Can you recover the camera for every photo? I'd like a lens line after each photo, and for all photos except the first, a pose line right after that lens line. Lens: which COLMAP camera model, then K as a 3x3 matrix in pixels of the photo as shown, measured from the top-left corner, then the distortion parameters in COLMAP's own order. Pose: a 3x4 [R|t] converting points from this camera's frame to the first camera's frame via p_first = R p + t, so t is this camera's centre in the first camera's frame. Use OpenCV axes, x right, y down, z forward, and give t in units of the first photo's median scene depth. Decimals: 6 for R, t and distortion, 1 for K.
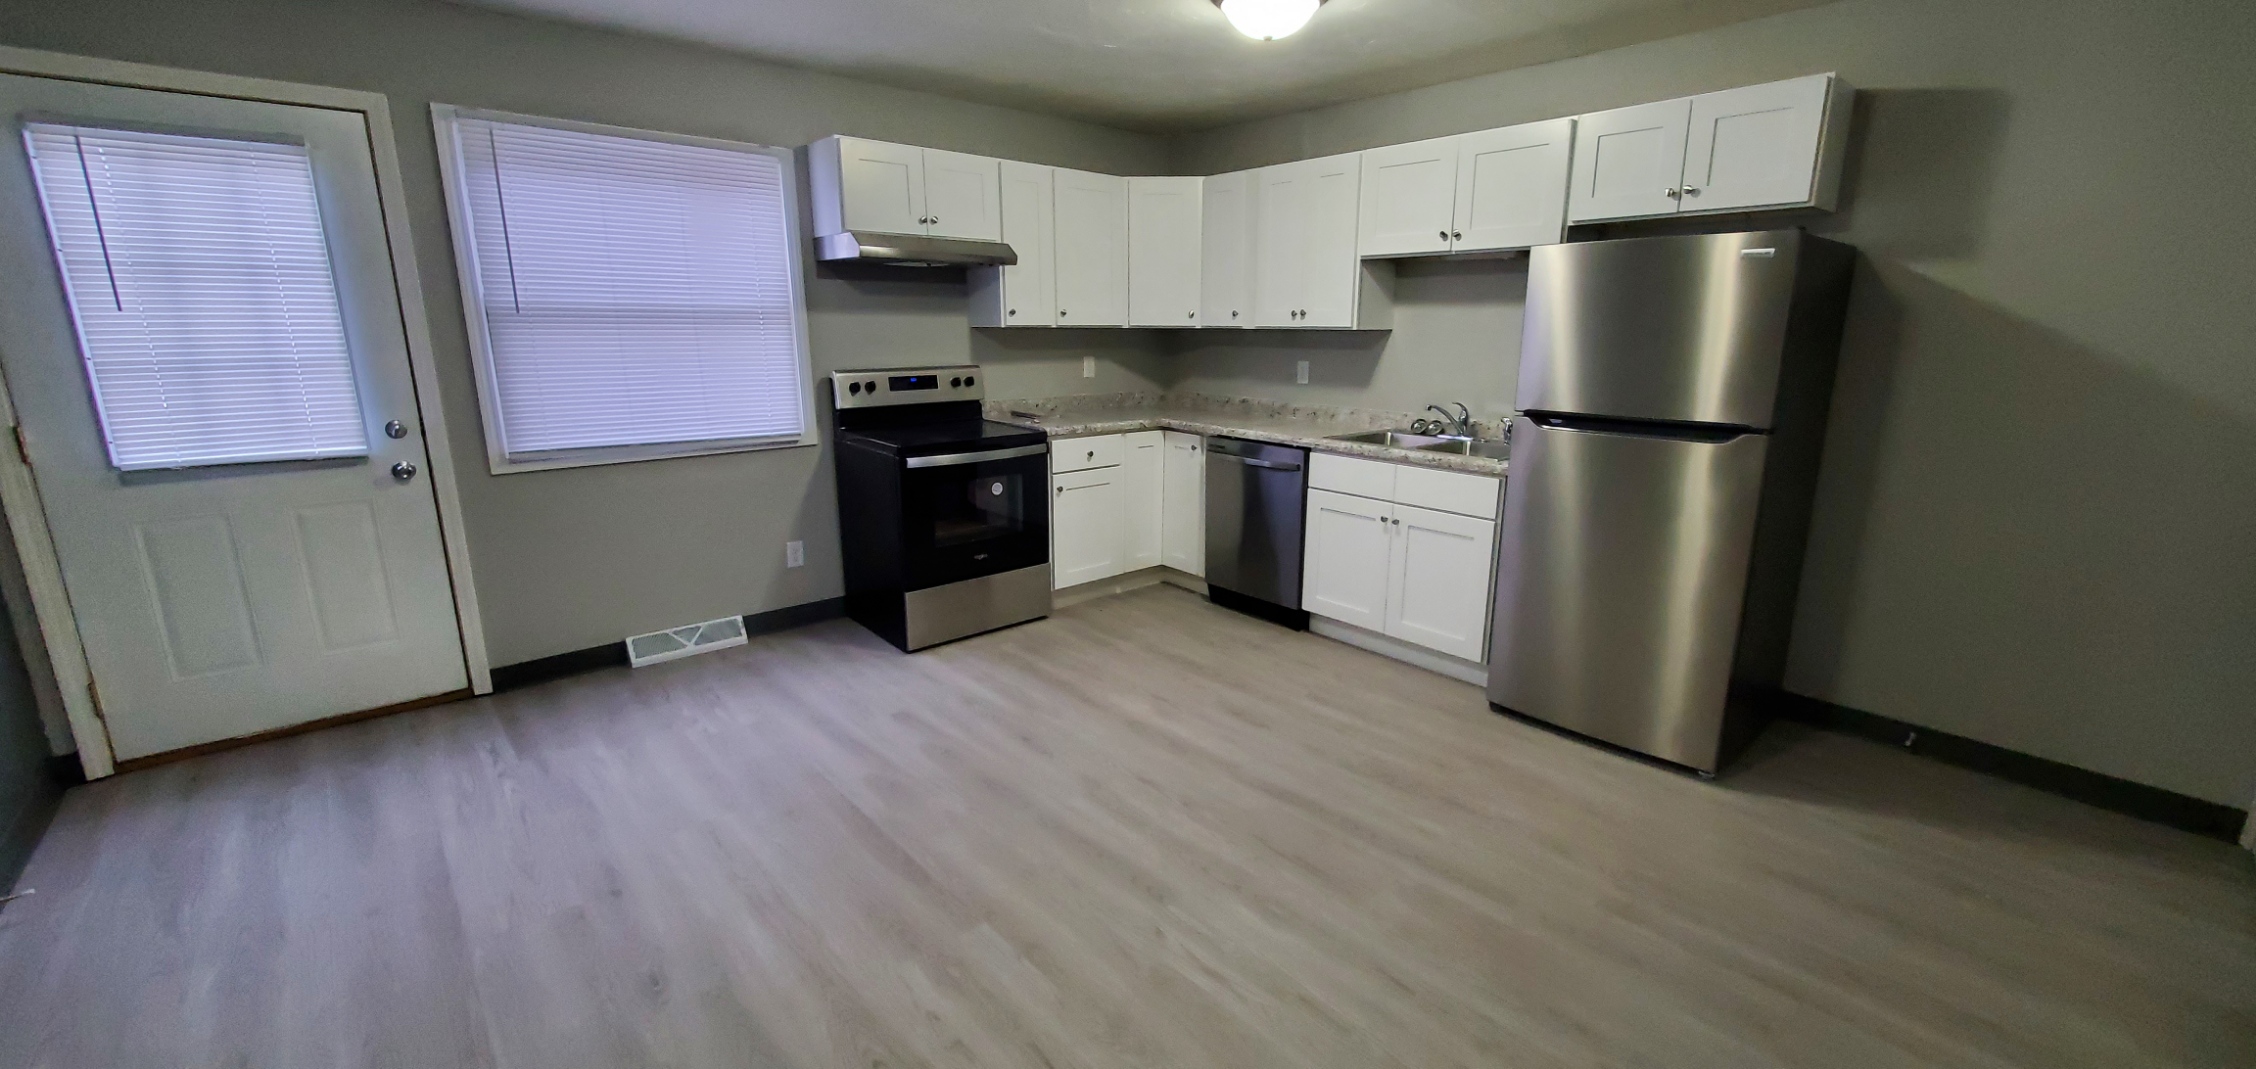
lens RADIAL K [[876.8, 0, 1138.3], [0, 876.8, 531.3], [0, 0, 1]] dist [0.004546, 0.000104]
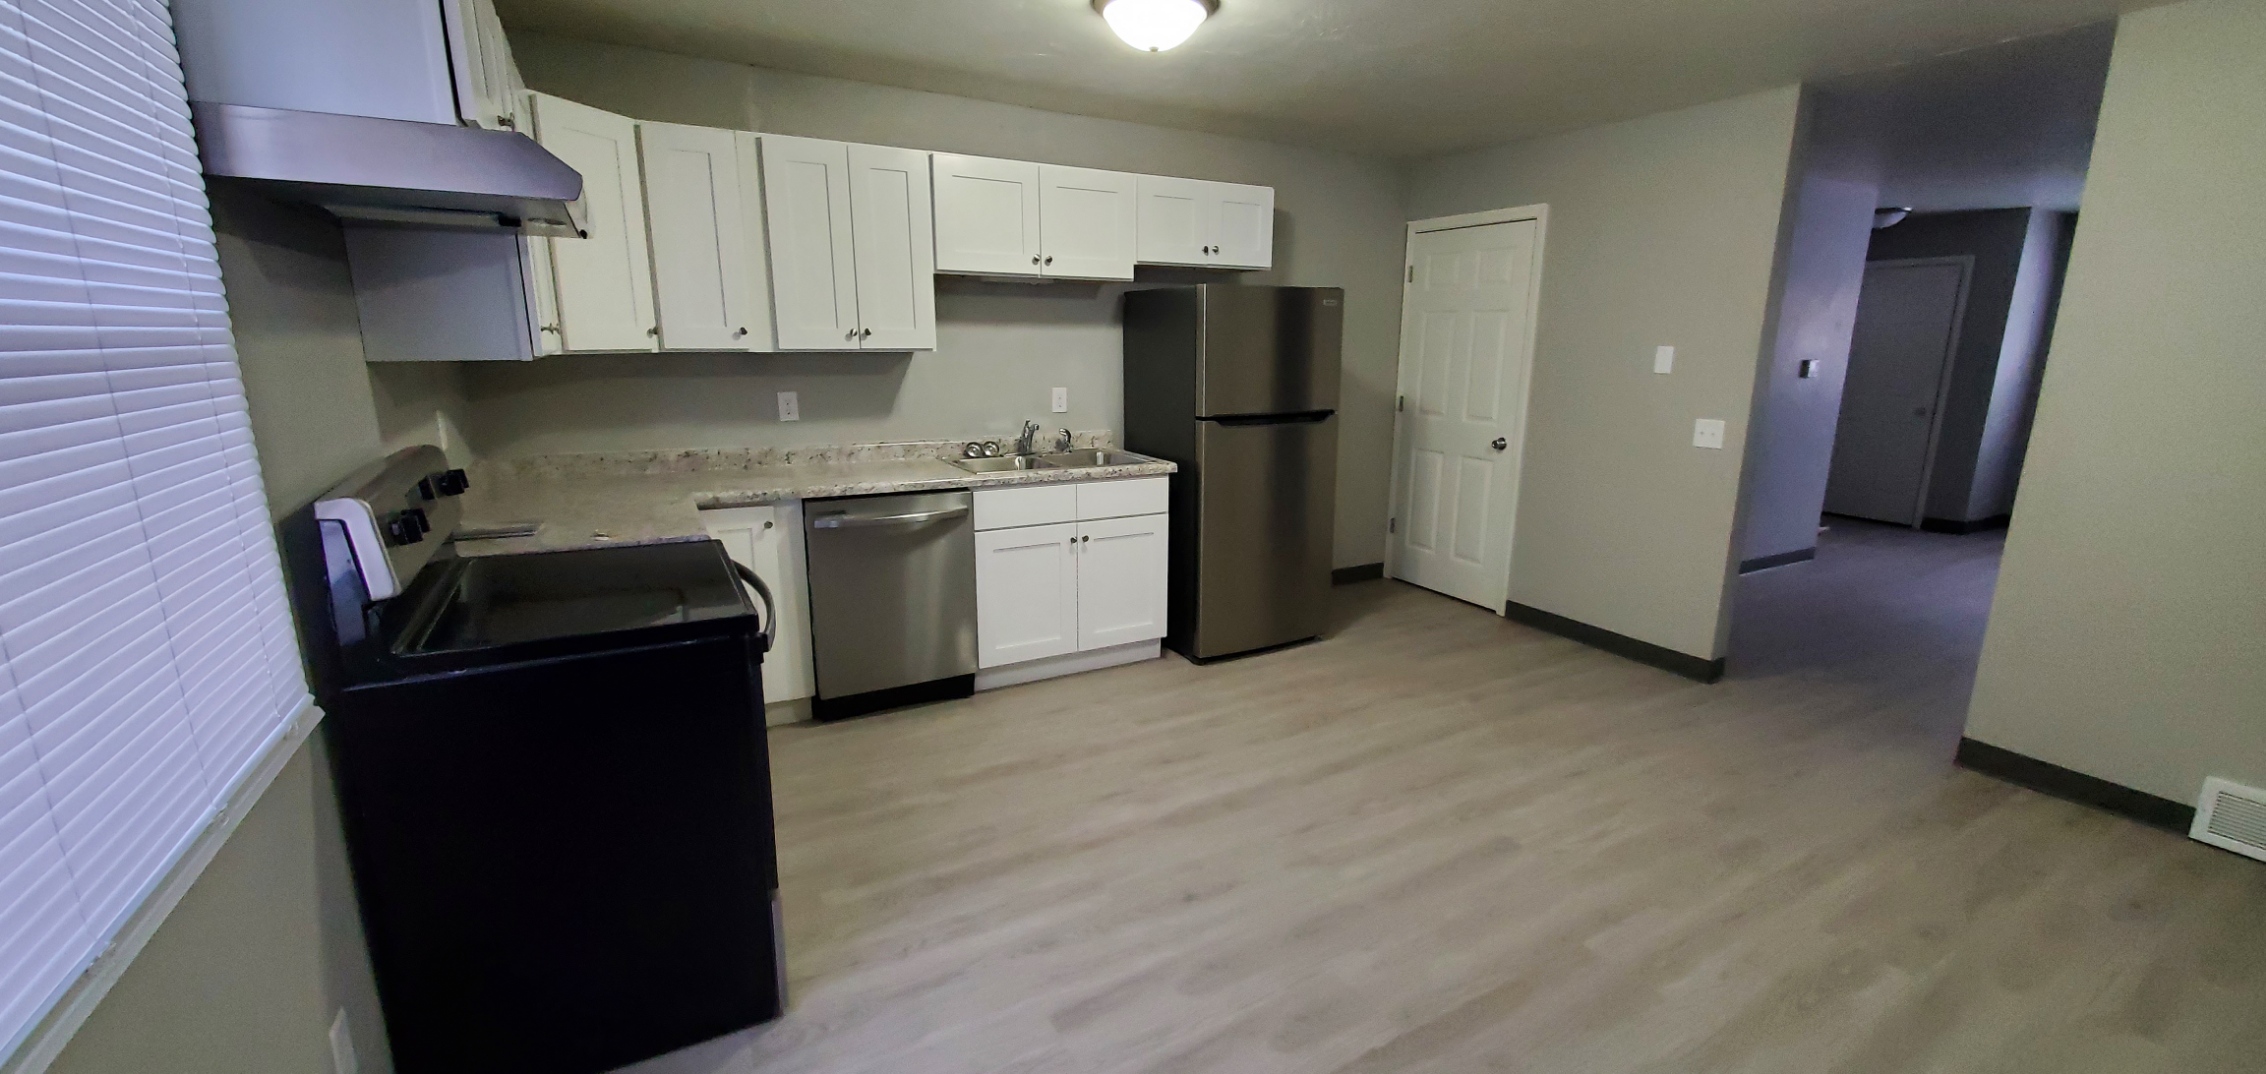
lens RADIAL K [[904.3, 0, 1140.3], [0, 904.3, 537.9], [0, 0, 1]] dist [-0.002548, -0.000143]
pose [[0.209900, -0.212135, 0.954432, -0.733640], [0.220553, 0.961291, 0.165155, -0.180334], [-0.952522, 0.175837, 0.248562, 0.711274]]
